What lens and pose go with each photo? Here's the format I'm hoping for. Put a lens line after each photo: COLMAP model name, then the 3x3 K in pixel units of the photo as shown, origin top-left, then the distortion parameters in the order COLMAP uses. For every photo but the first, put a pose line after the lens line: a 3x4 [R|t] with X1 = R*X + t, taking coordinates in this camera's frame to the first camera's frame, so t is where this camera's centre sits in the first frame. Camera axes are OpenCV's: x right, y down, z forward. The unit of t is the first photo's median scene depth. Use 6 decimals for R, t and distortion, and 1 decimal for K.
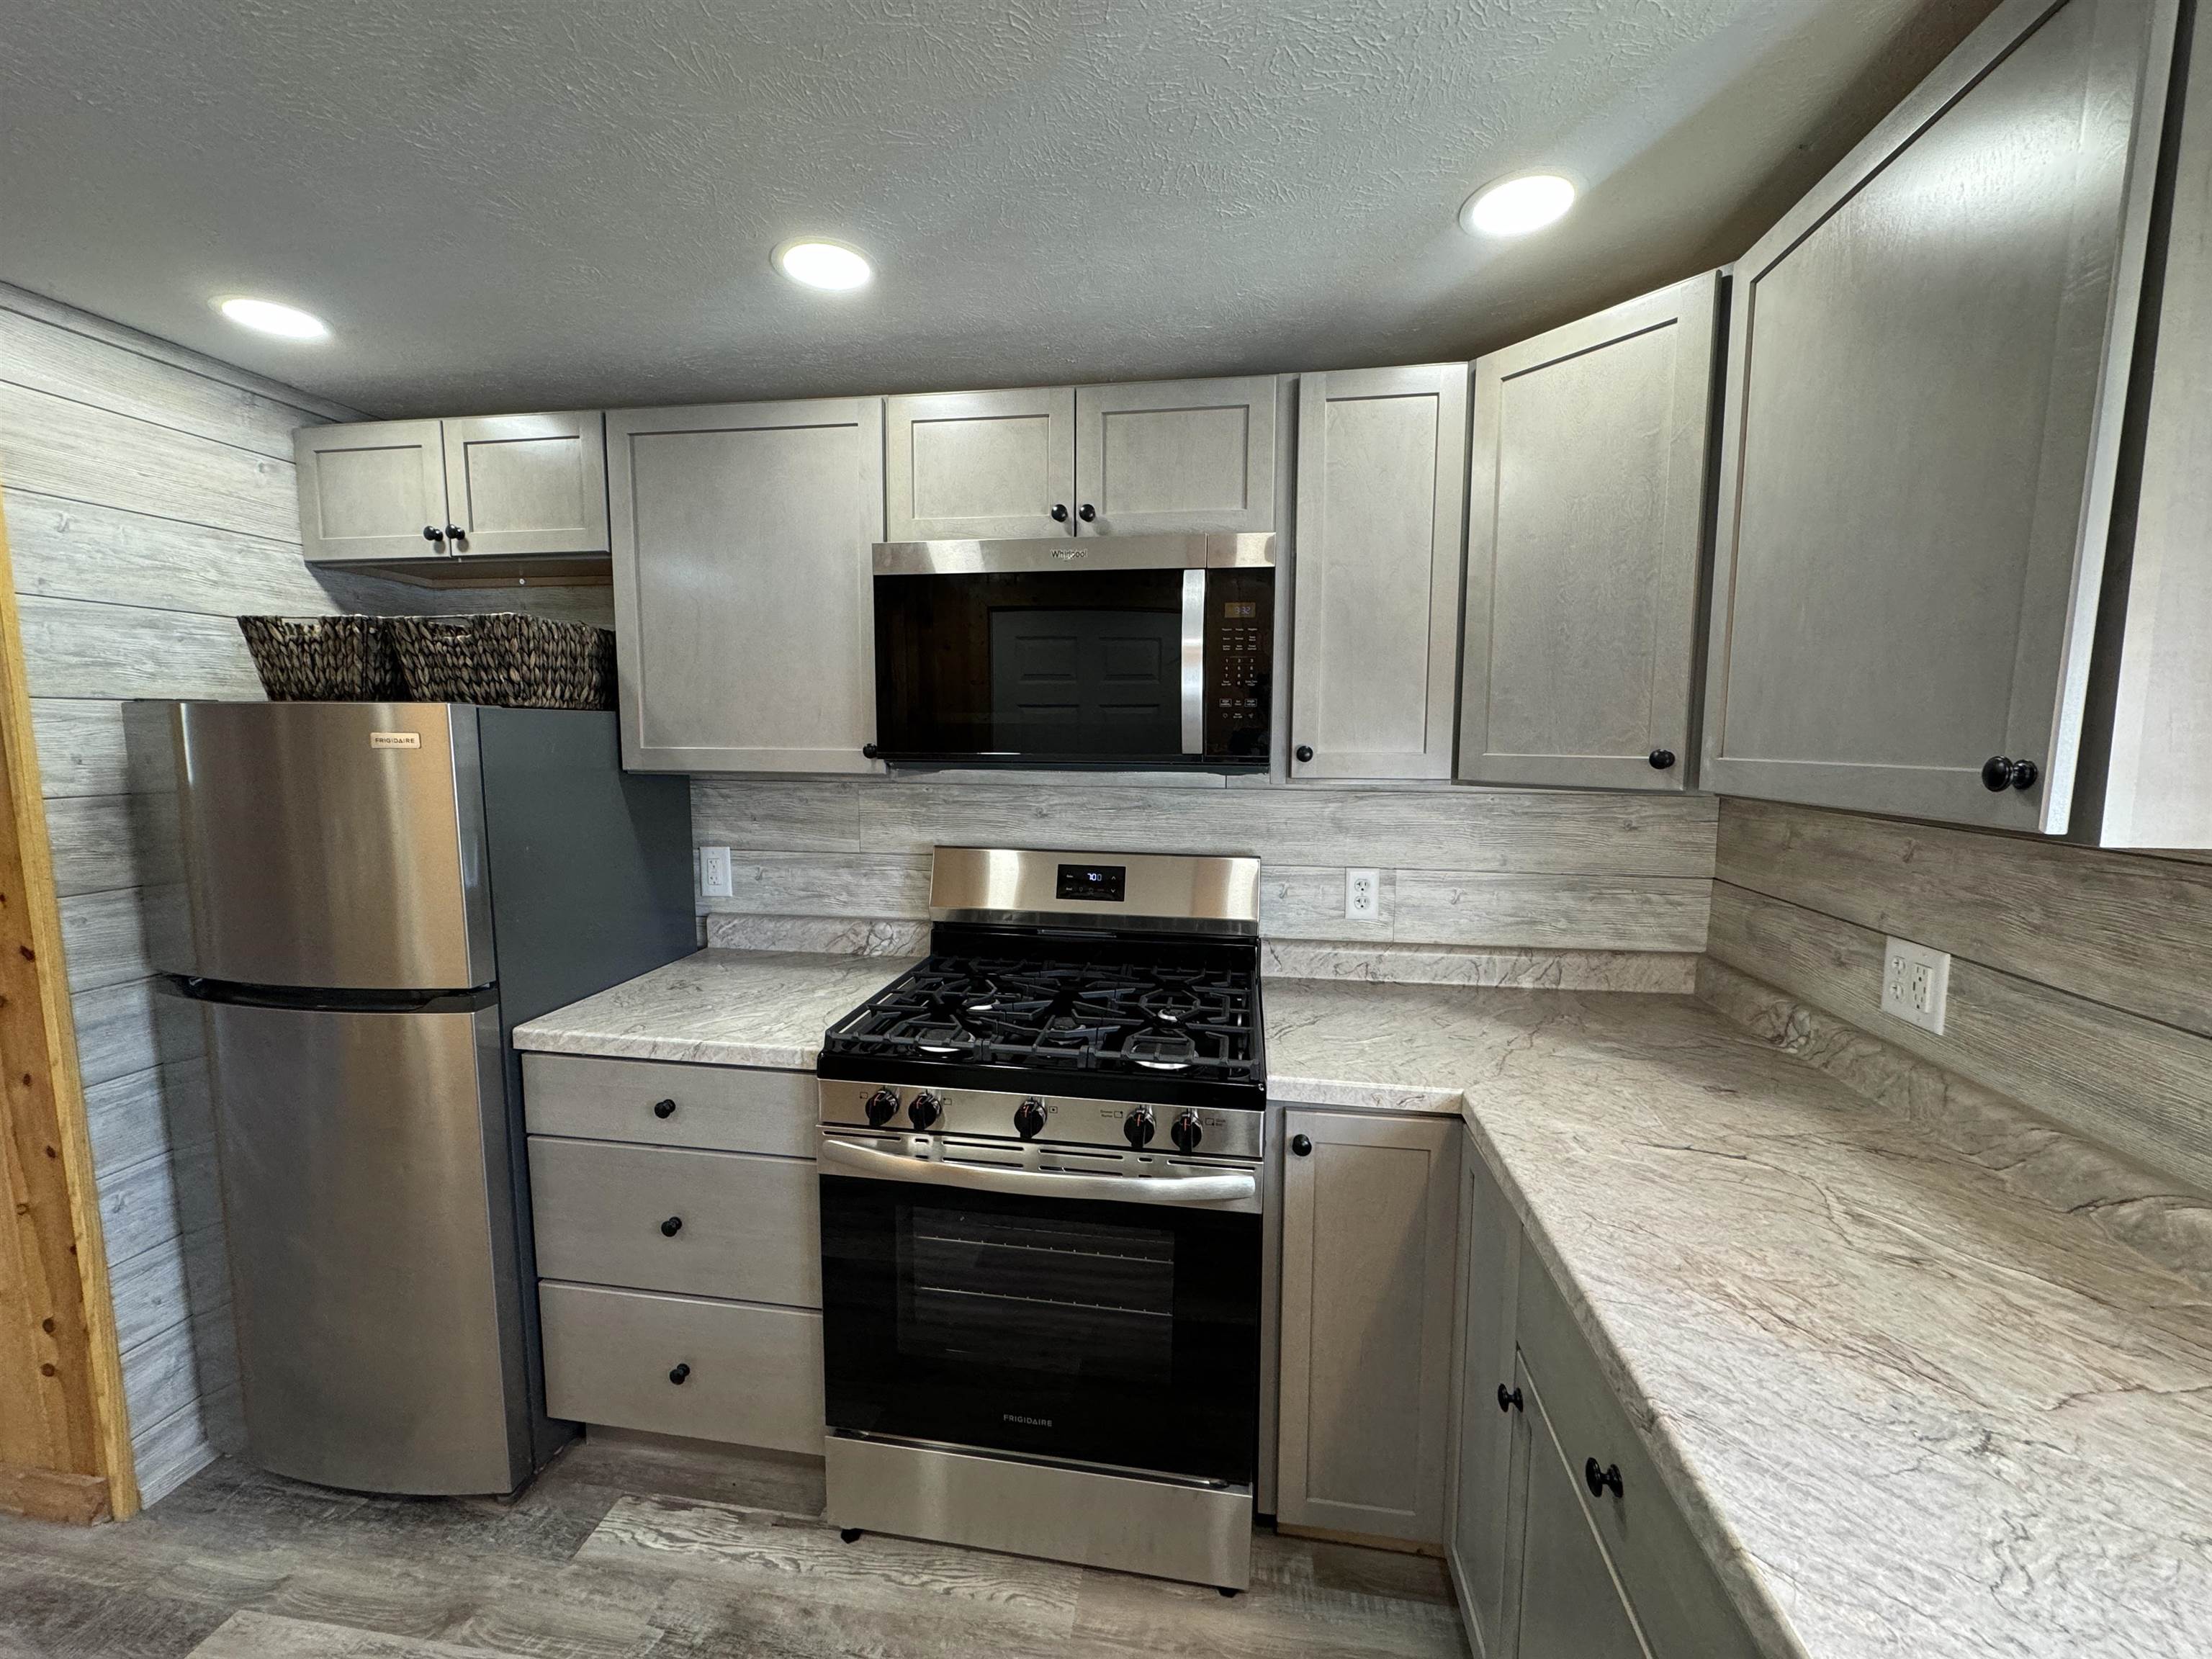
lens RADIAL K [[875.1, 0, 1103.9], [0, 875.1, 829.7], [0, 0, 1]] dist [-0.002816, 0.000658]
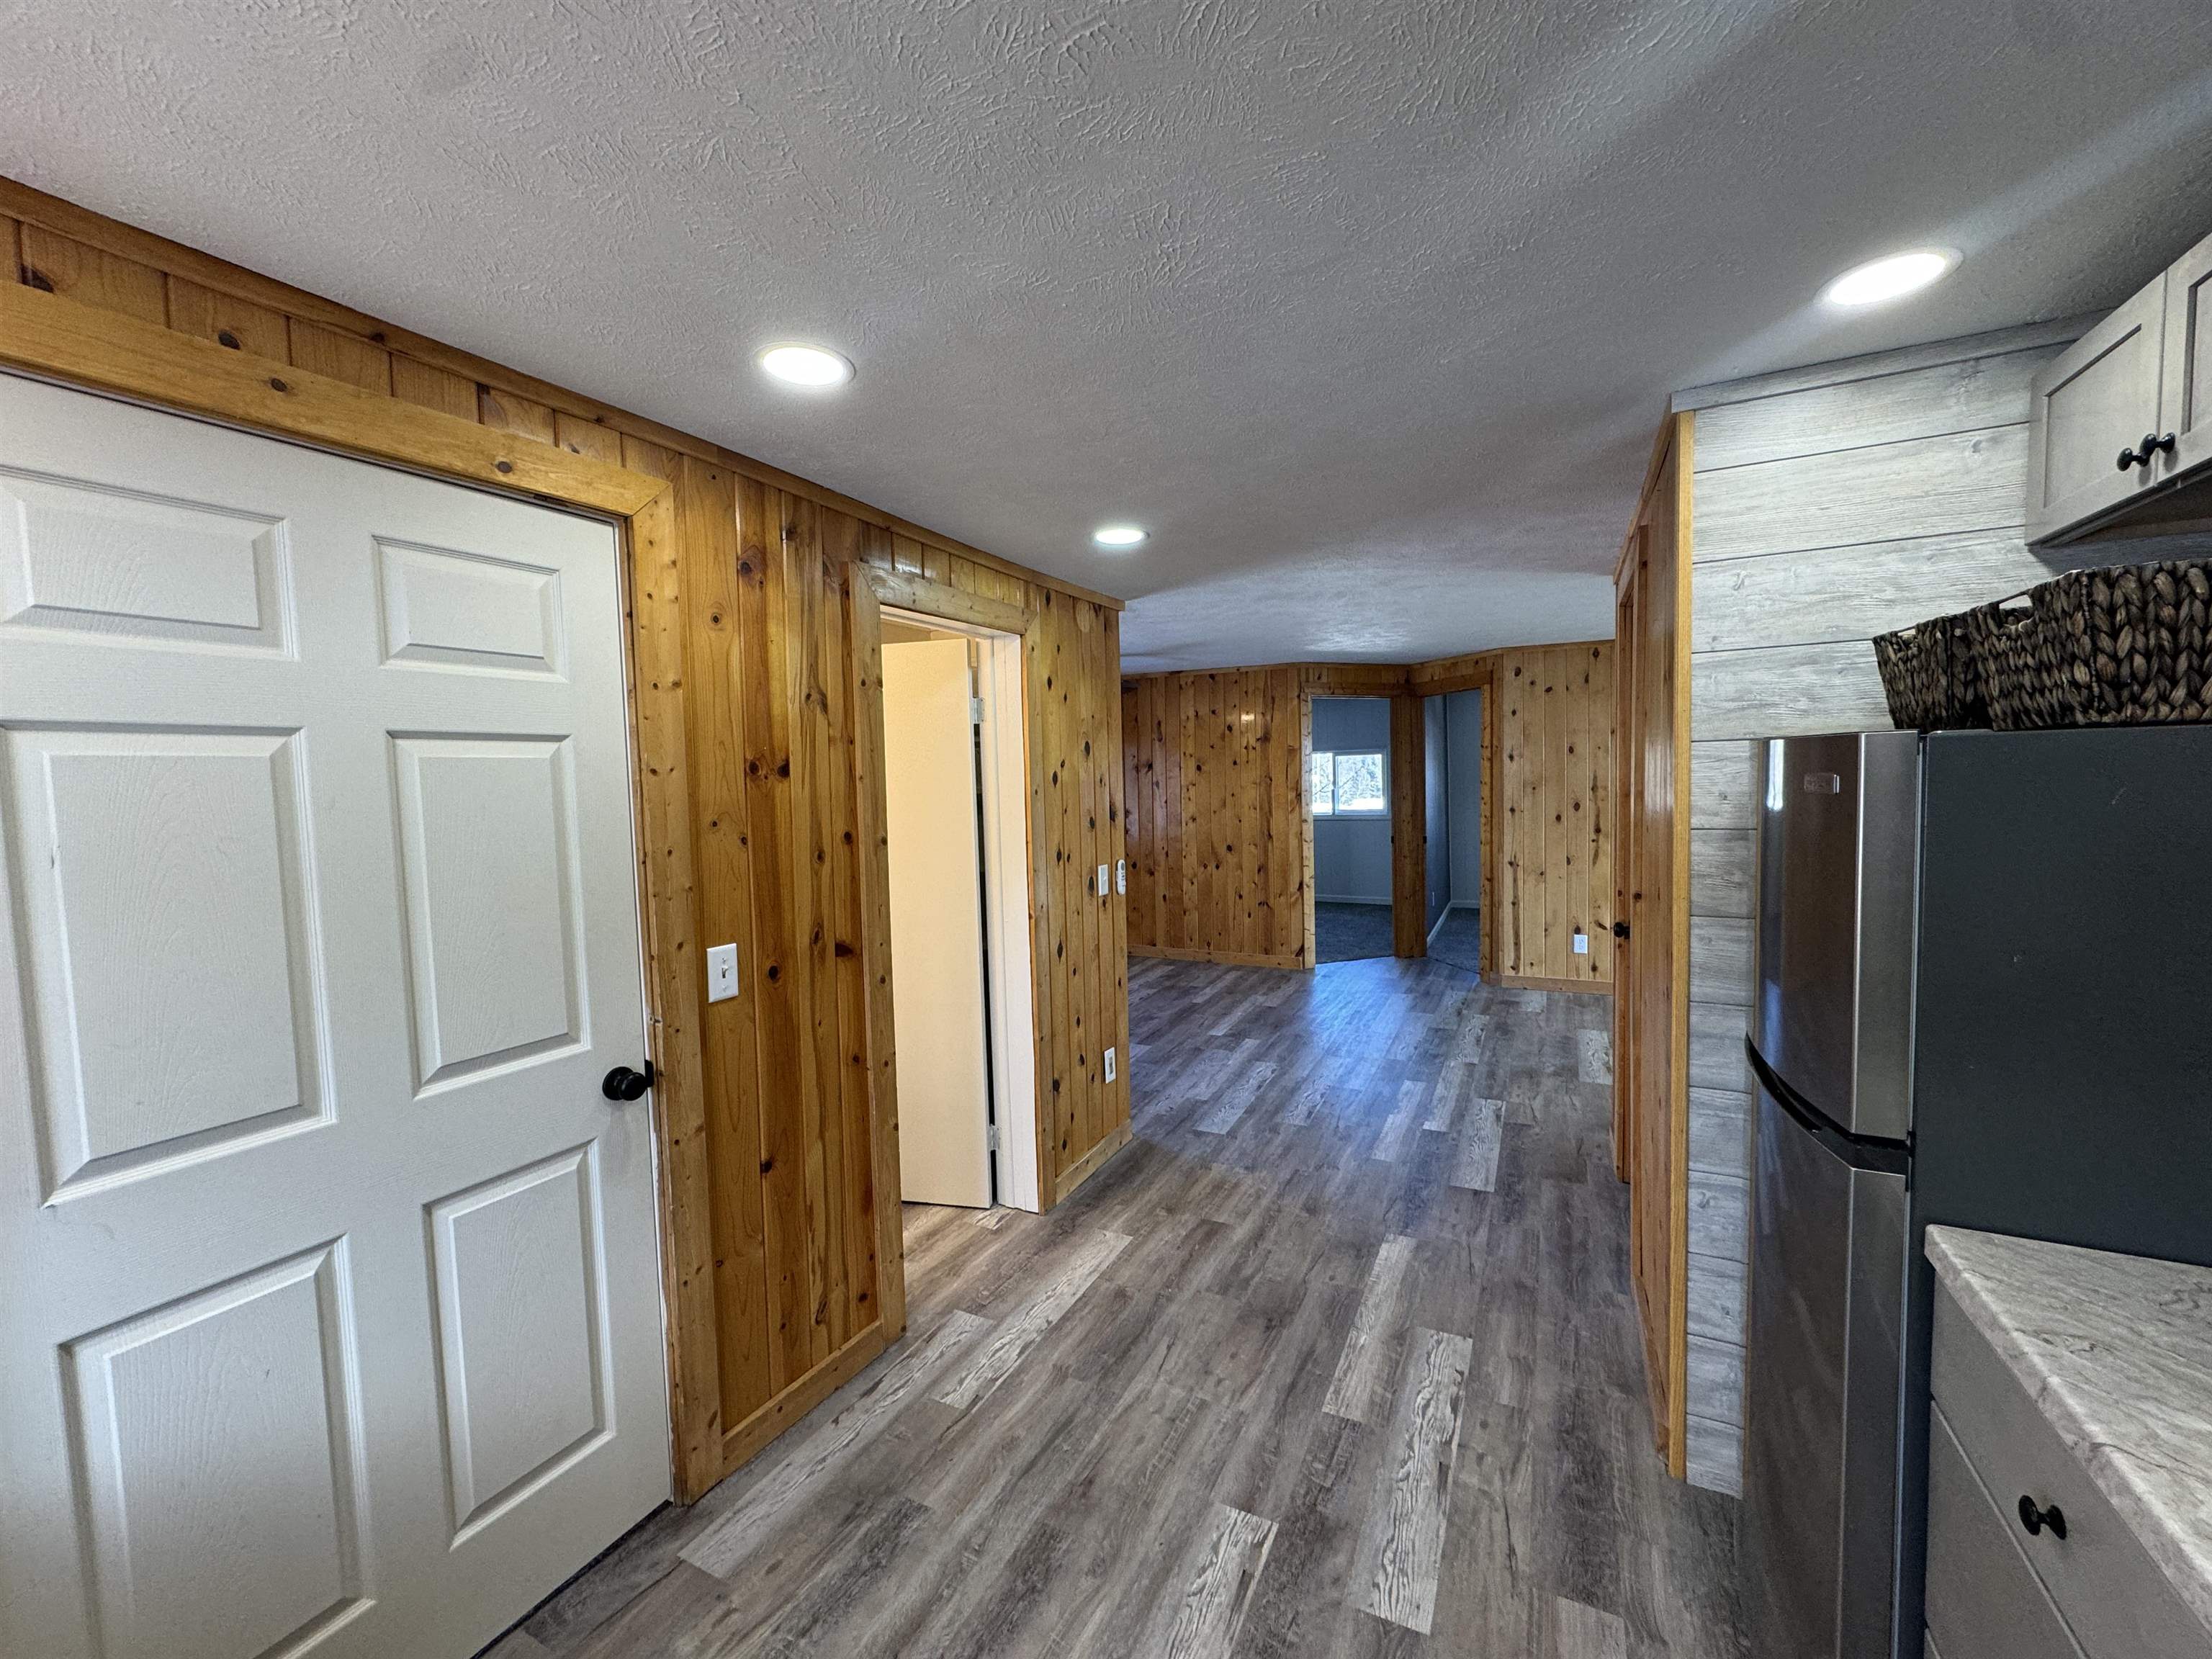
lens RADIAL K [[875.1, 0, 1100.3], [0, 875.1, 828.6], [0, 0, 1]] dist [-0.002816, 0.000658]
pose [[-0.320640, 0.062883, -0.945112, 0.116667], [-0.079458, 0.992491, 0.092993, -0.075880], [0.943863, 0.104914, -0.313235, 0.581941]]
